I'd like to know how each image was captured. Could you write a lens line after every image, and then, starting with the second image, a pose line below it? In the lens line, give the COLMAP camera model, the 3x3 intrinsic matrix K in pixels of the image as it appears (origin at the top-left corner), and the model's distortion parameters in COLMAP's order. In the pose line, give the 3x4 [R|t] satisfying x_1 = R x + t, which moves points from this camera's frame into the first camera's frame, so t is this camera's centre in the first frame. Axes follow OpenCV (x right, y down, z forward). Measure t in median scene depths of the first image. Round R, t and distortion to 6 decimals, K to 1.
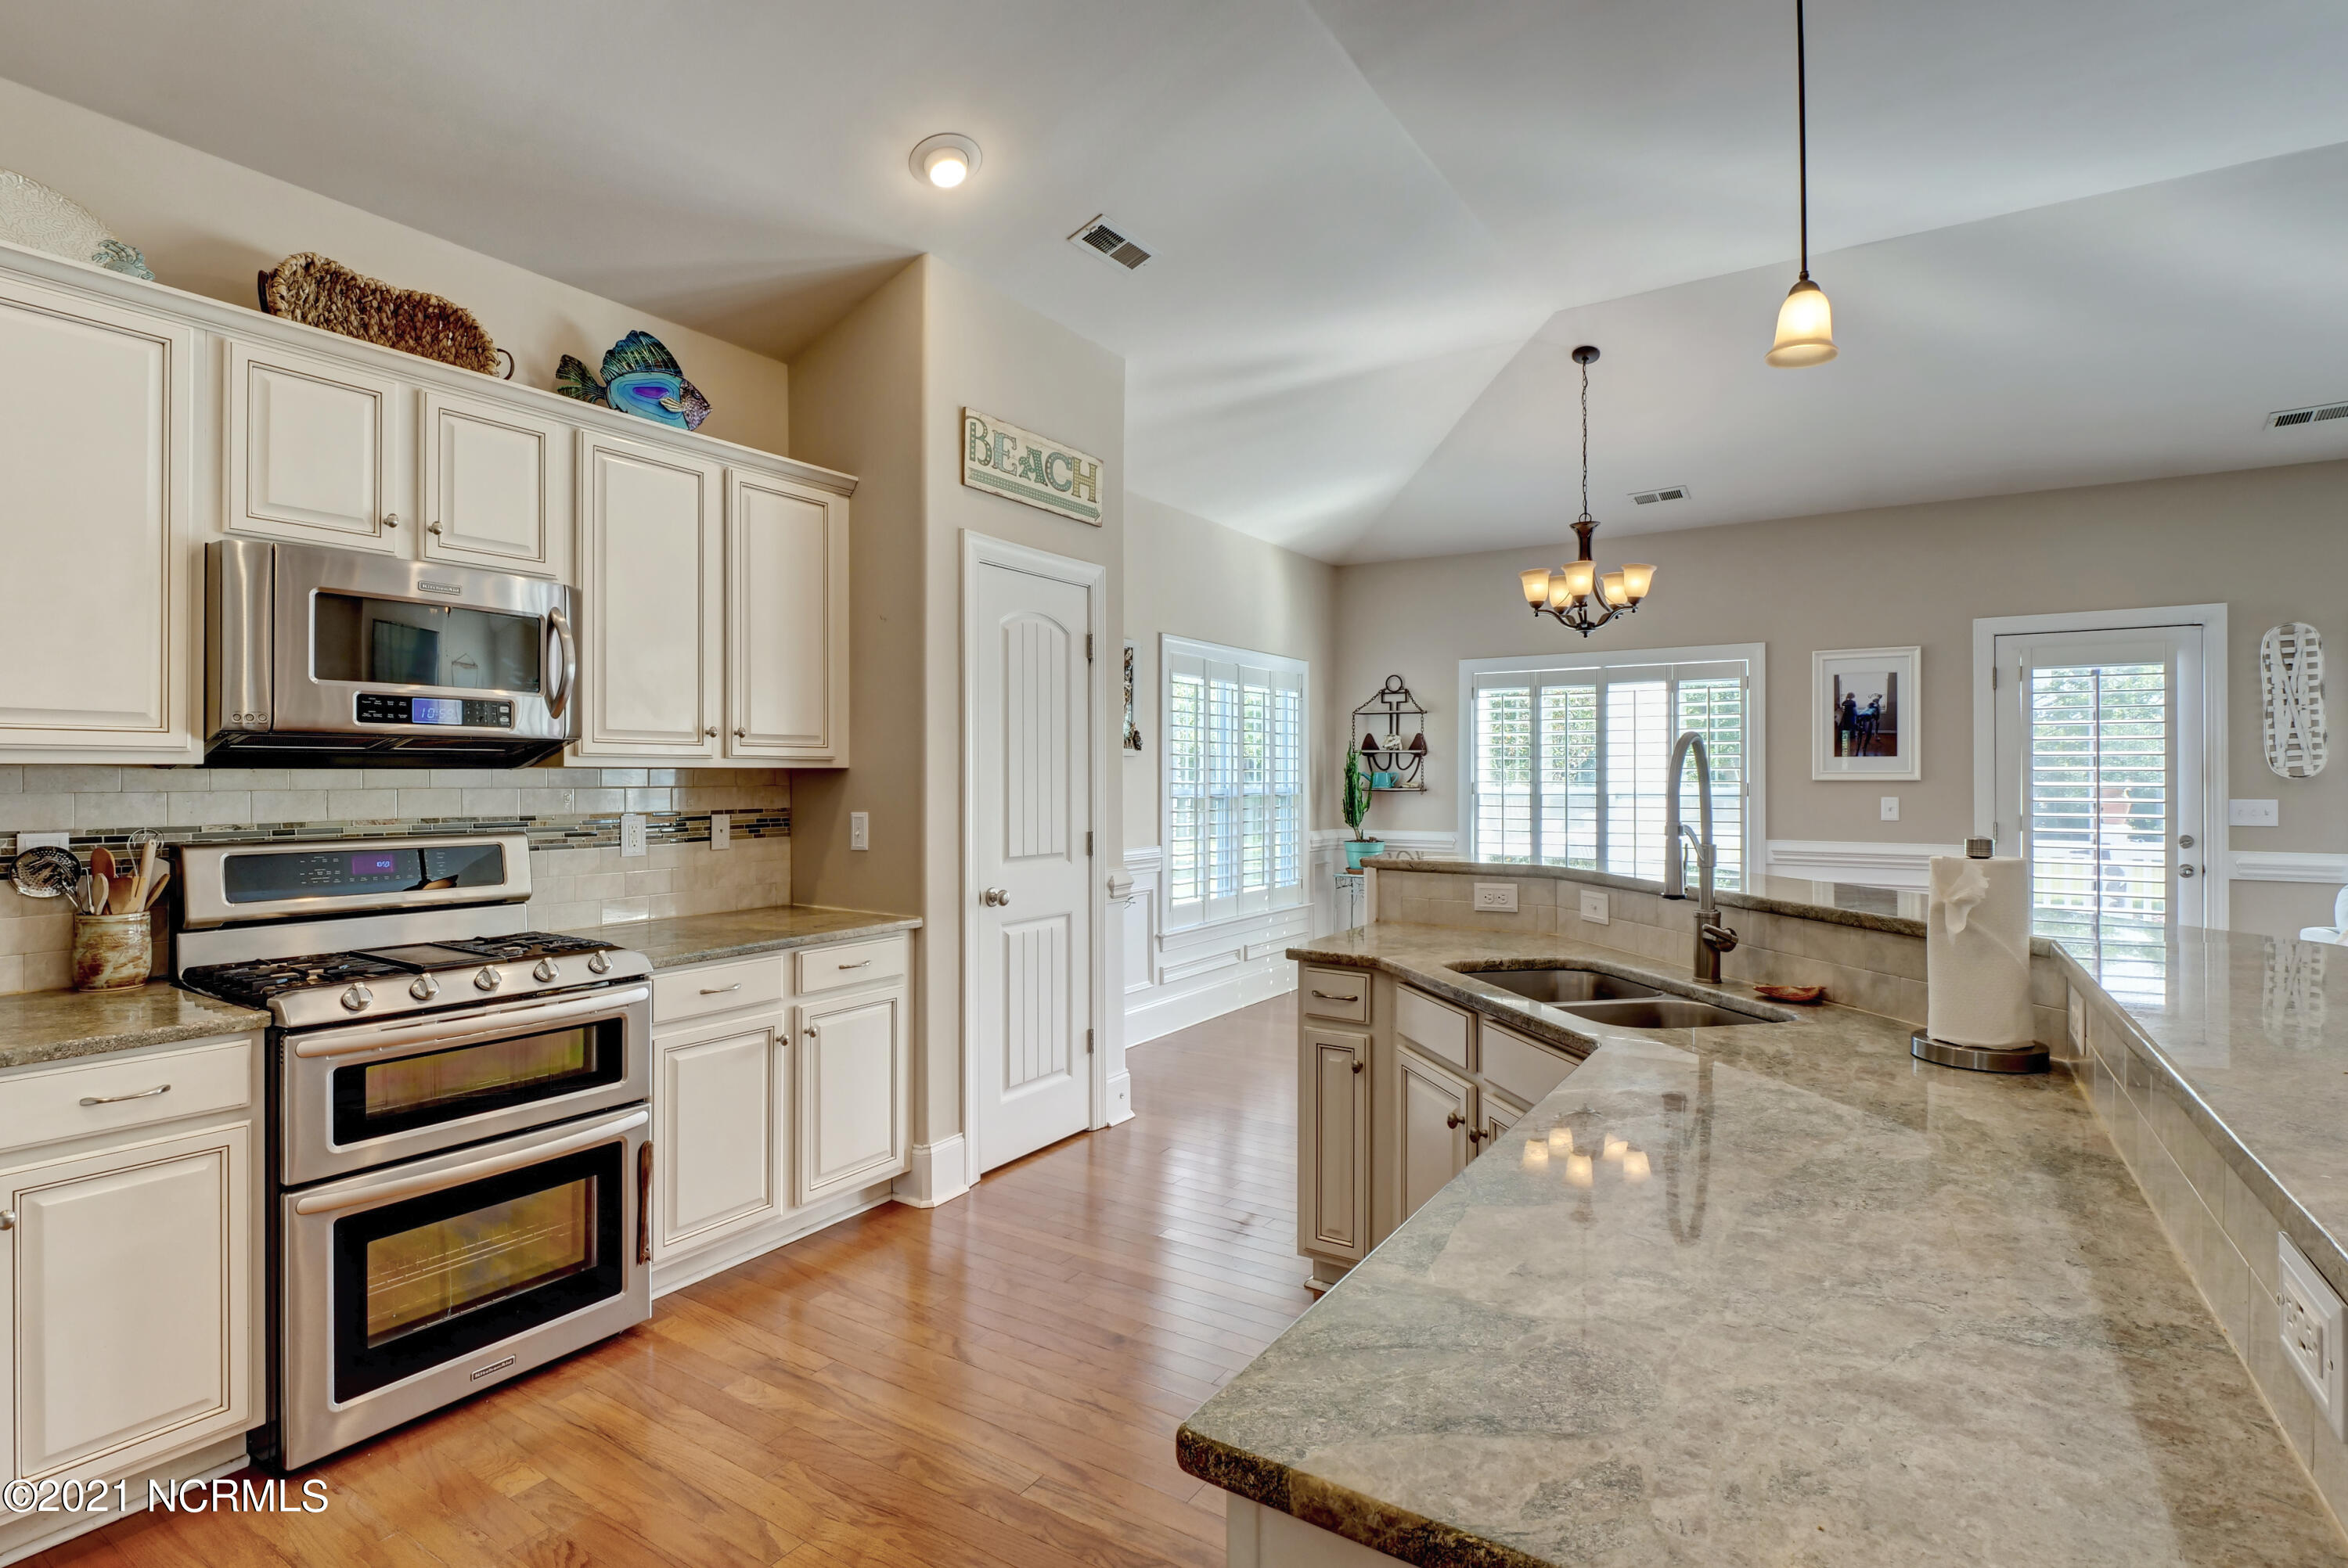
lens RADIAL K [[1139.5, 0, 1169.0], [0, 1139.5, 774.6], [0, 0, 1]] dist [-0.013067, -0.002388]
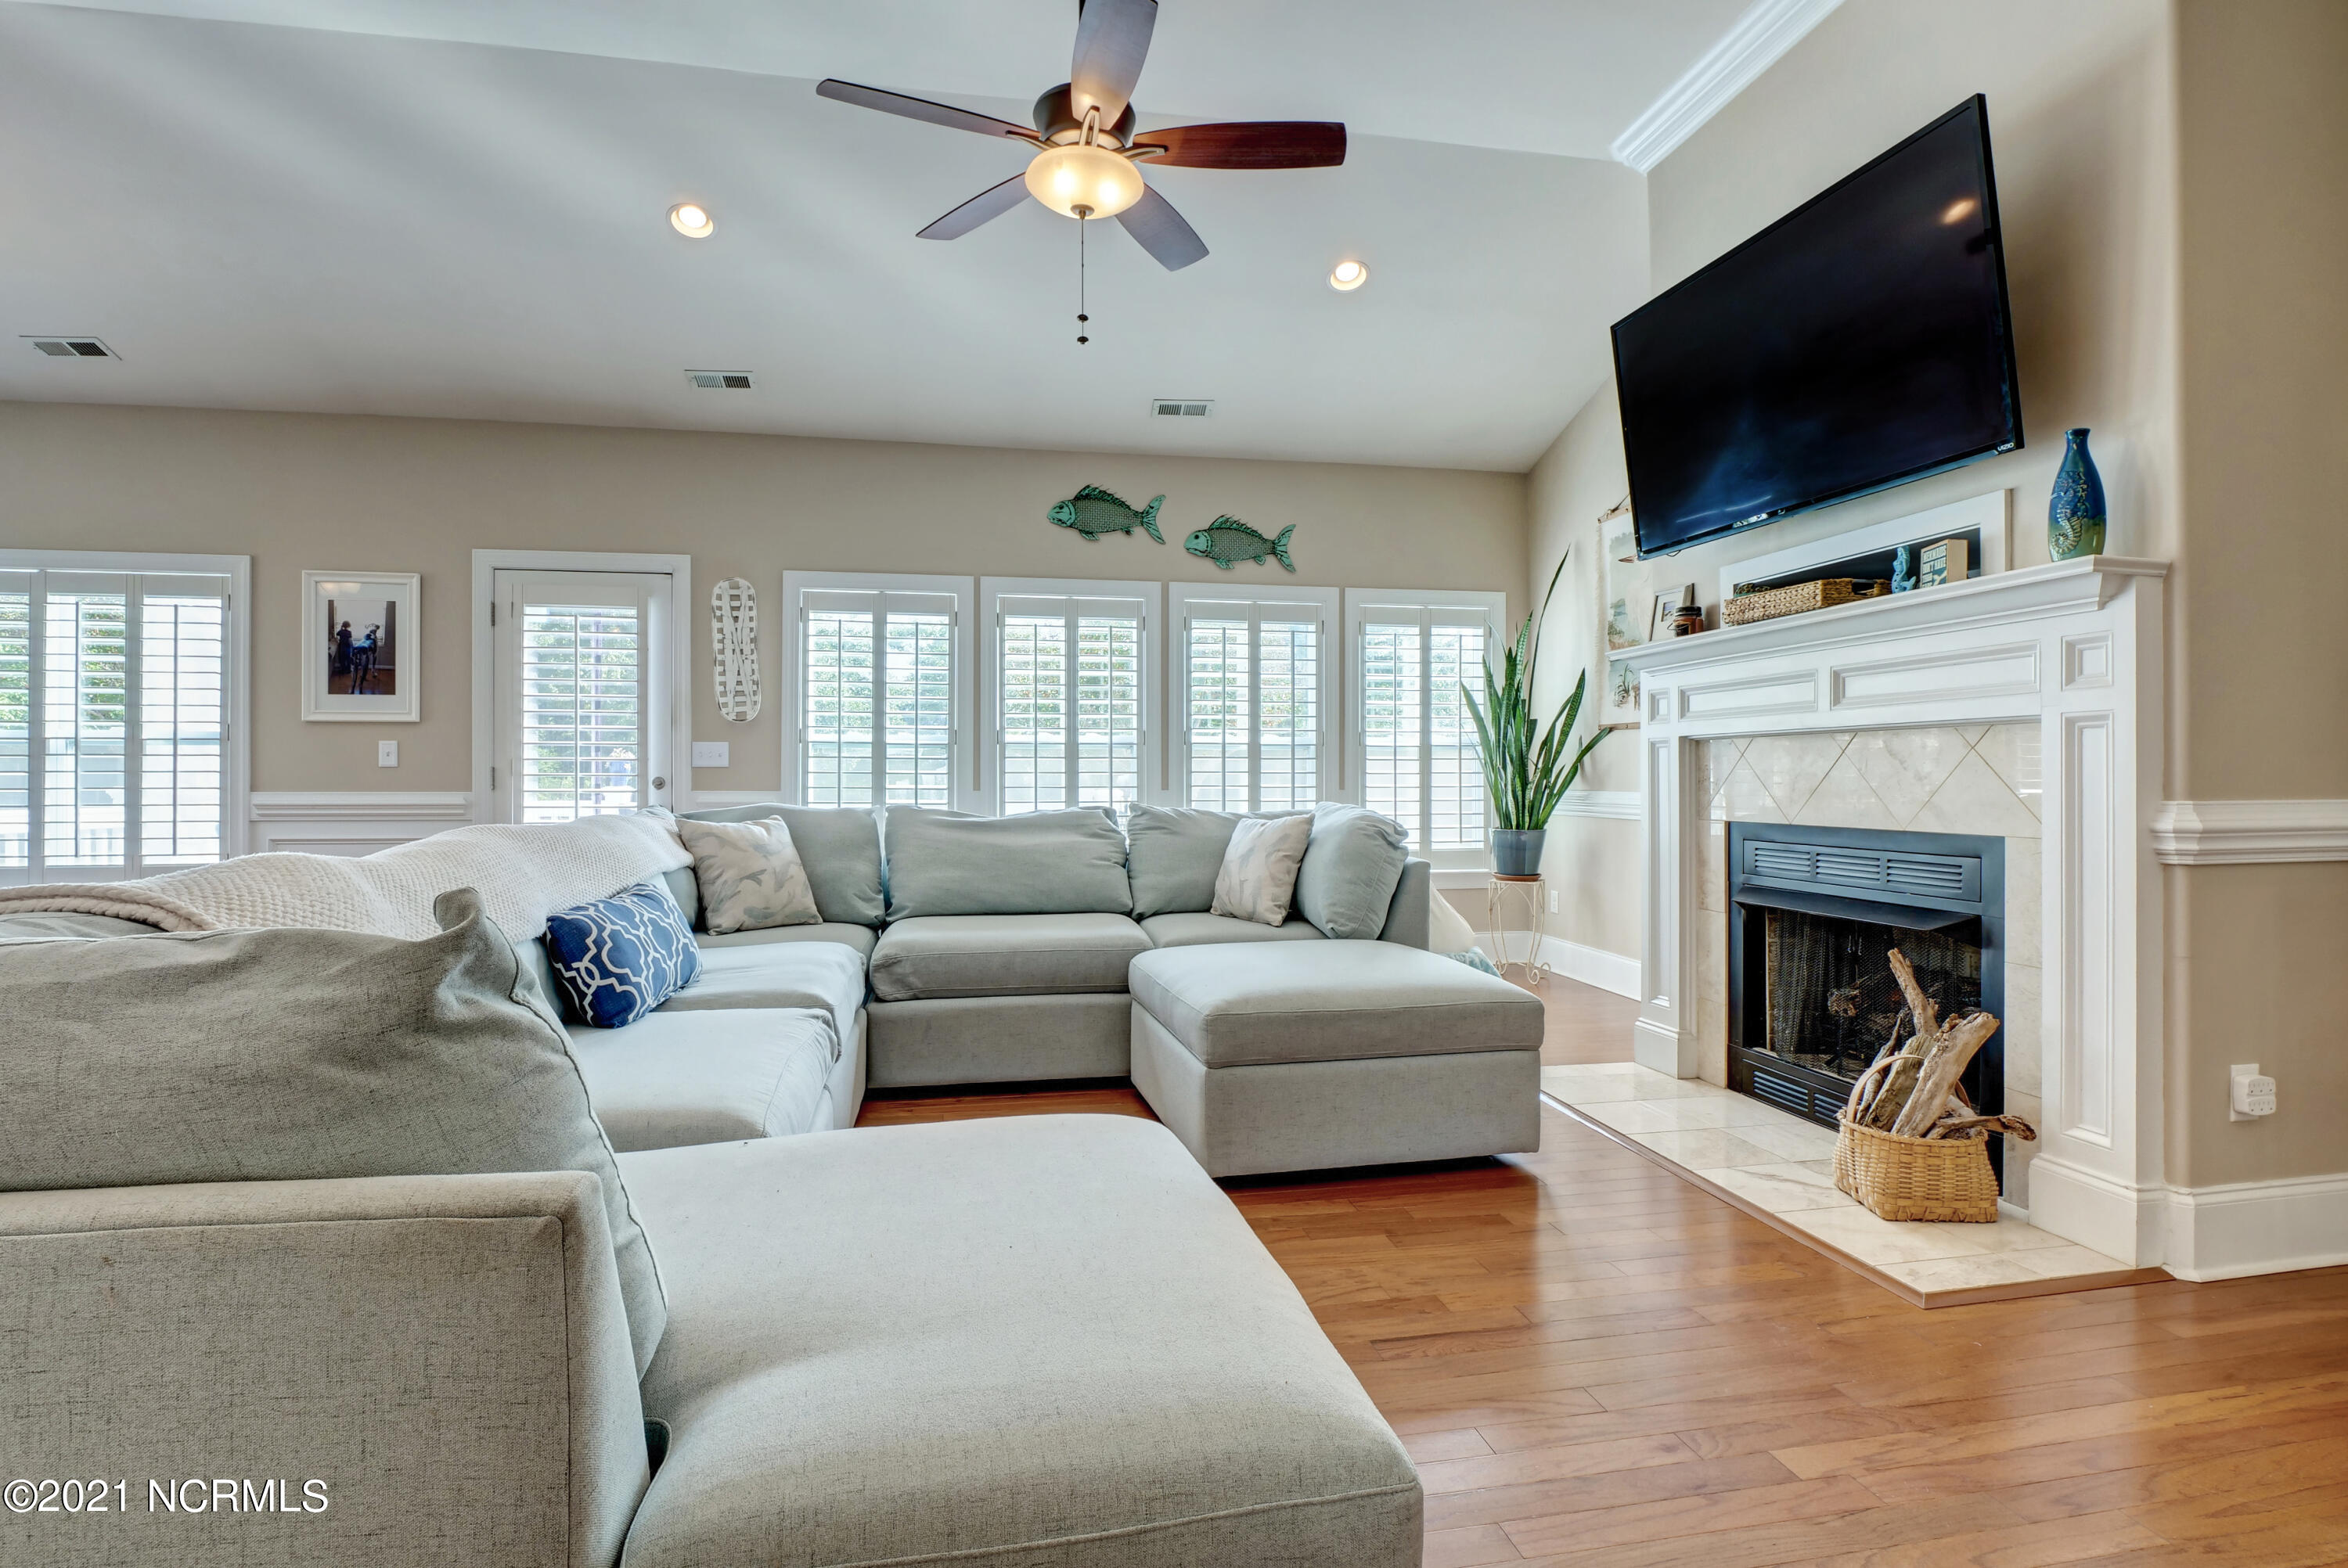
lens RADIAL K [[1139.5, 0, 1154.2], [0, 1139.5, 782.3], [0, 0, 1]] dist [-0.013067, -0.002388]
pose [[0.729808, -0.000373, 0.683652, 0.545616], [-0.002010, 0.999994, 0.002690, 0.057138], [-0.683649, -0.003337, 0.729803, -0.072305]]
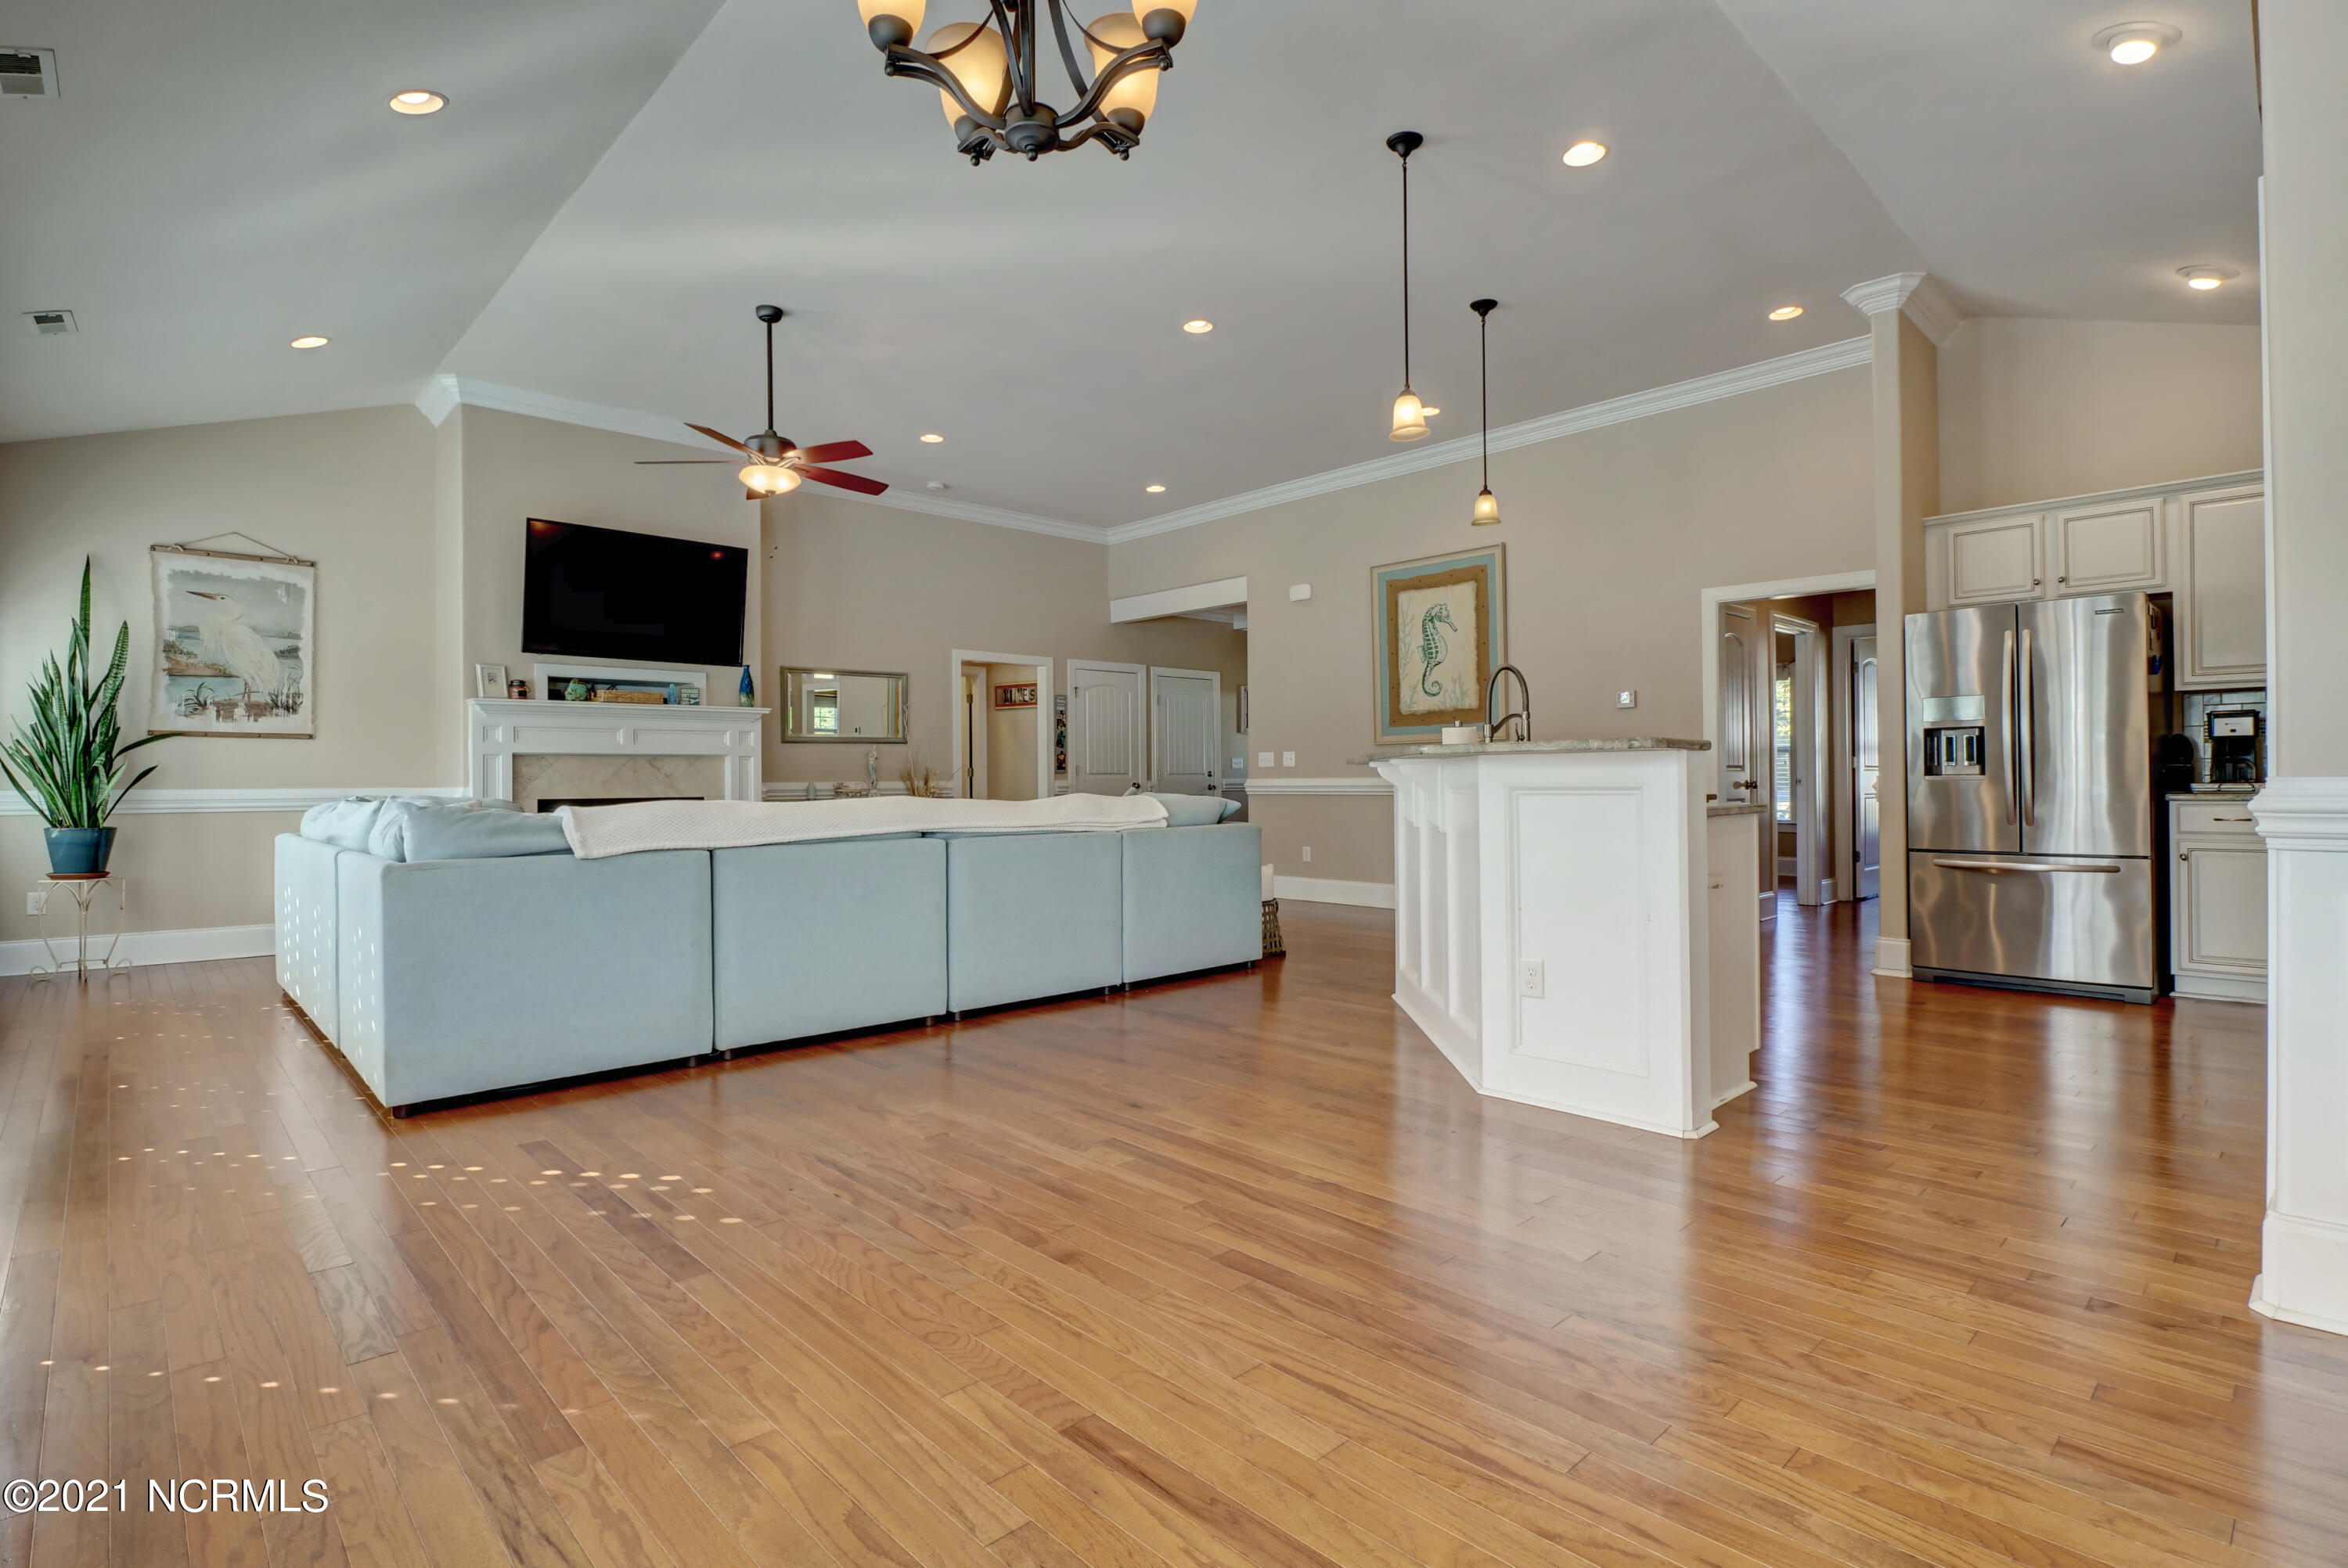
lens RADIAL K [[1139.5, 0, 1163.8], [0, 1139.5, 781.4], [0, 0, 1]] dist [-0.013067, -0.002388]
pose [[-0.970417, 0.009368, 0.241253, 0.253419], [0.009253, 0.999956, -0.001611, 0.071281], [-0.241257, 0.000669, -0.970461, 1.361778]]
